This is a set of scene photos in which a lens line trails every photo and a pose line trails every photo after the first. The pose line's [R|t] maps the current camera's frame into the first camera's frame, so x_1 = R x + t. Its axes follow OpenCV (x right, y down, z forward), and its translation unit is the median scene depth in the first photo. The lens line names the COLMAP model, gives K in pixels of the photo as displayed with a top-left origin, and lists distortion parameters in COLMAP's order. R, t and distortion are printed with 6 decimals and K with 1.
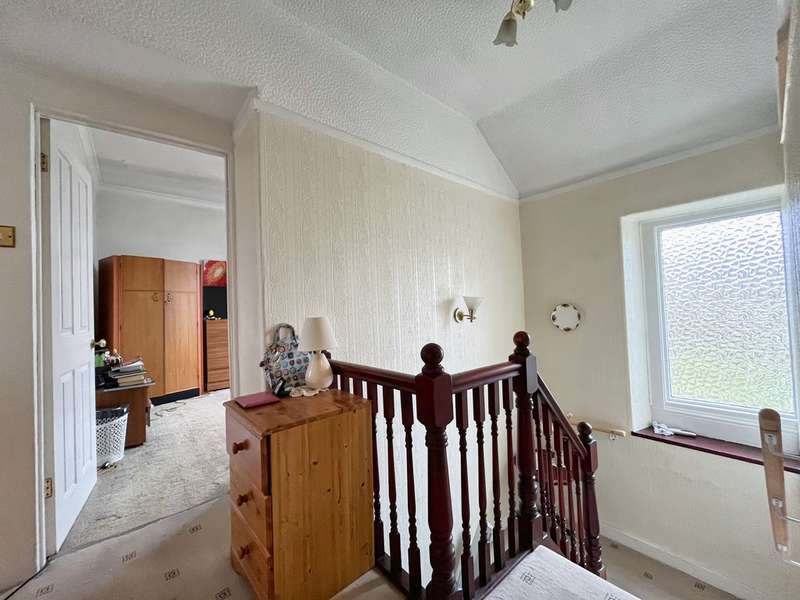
lens RADIAL K [[321.7, 0, 399.8], [0, 321.7, 301.0], [0, 0, 1]] dist [-0.008595, 0.001571]
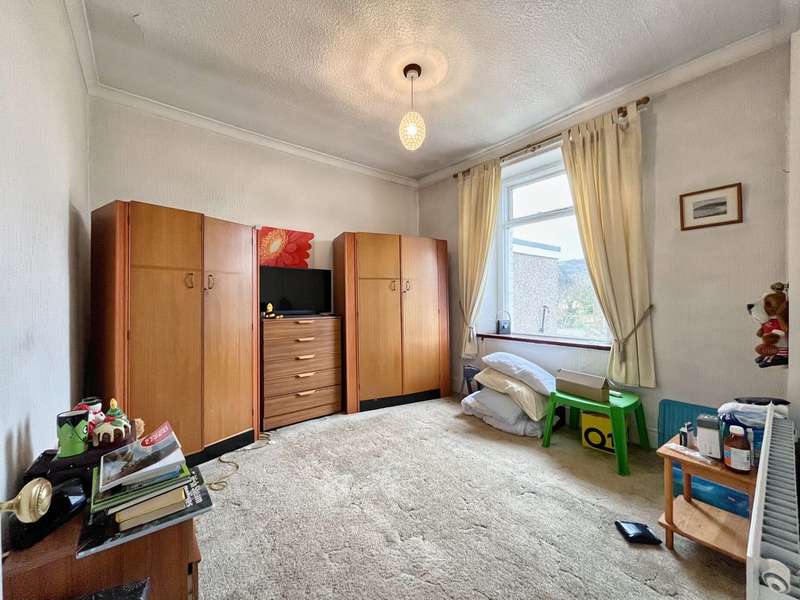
lens RADIAL K [[321.7, 0, 401.7], [0, 321.7, 297.6], [0, 0, 1]] dist [-0.008595, 0.001571]
pose [[0.999467, 0.029780, -0.013410, -0.368599], [-0.029416, 0.999215, 0.026549, -0.008288], [0.014190, -0.026140, 0.999558, 0.425718]]
